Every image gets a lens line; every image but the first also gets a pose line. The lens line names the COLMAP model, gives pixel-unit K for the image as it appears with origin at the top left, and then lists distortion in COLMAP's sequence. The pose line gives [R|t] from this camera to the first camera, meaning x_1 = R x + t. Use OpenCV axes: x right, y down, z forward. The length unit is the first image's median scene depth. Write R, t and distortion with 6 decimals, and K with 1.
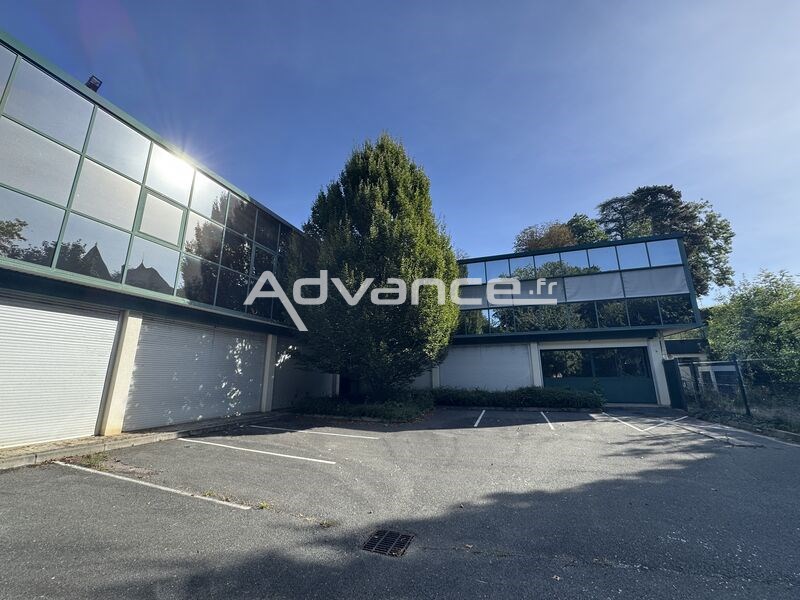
lens RADIAL K [[316.6, 0, 400.8], [0, 316.6, 300.7], [0, 0, 1]] dist [-0.005046, 0.000169]
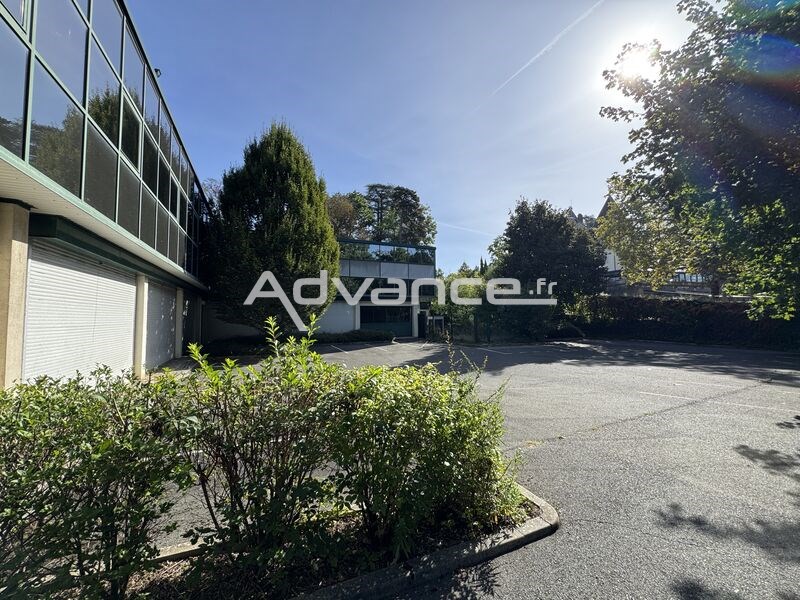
lens RADIAL K [[316.6, 0, 400.7], [0, 316.6, 298.1], [0, 0, 1]] dist [-0.005046, 0.000169]
pose [[0.720202, 0.038766, 0.692680, -0.679992], [-0.156129, 0.981882, 0.107381, -0.108394], [-0.675968, -0.185483, 0.713206, -0.316569]]
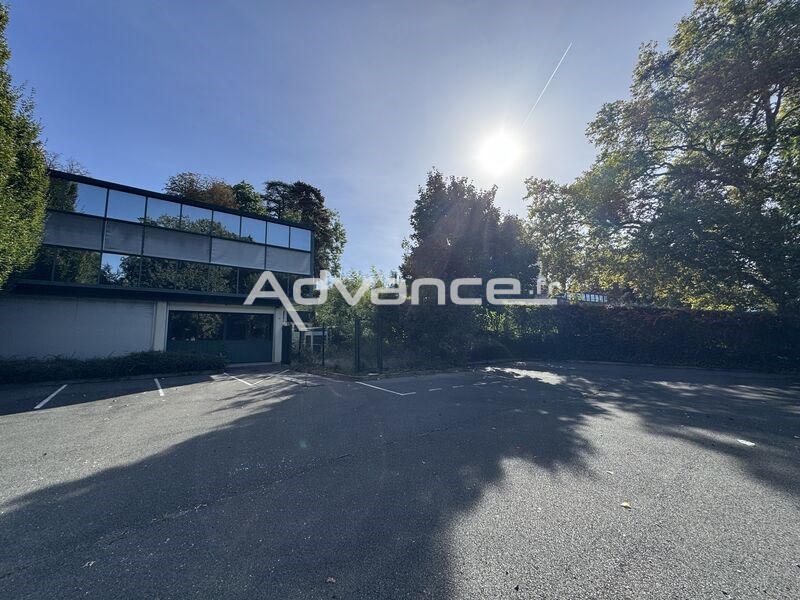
lens RADIAL K [[316.6, 0, 400.7], [0, 316.6, 300.0], [0, 0, 1]] dist [-0.005046, 0.000169]
pose [[0.523514, 0.100138, 0.846112, 0.039213], [-0.187790, 0.982209, -0.000054, 0.007541], [-0.831065, -0.158863, 0.533005, -0.007955]]
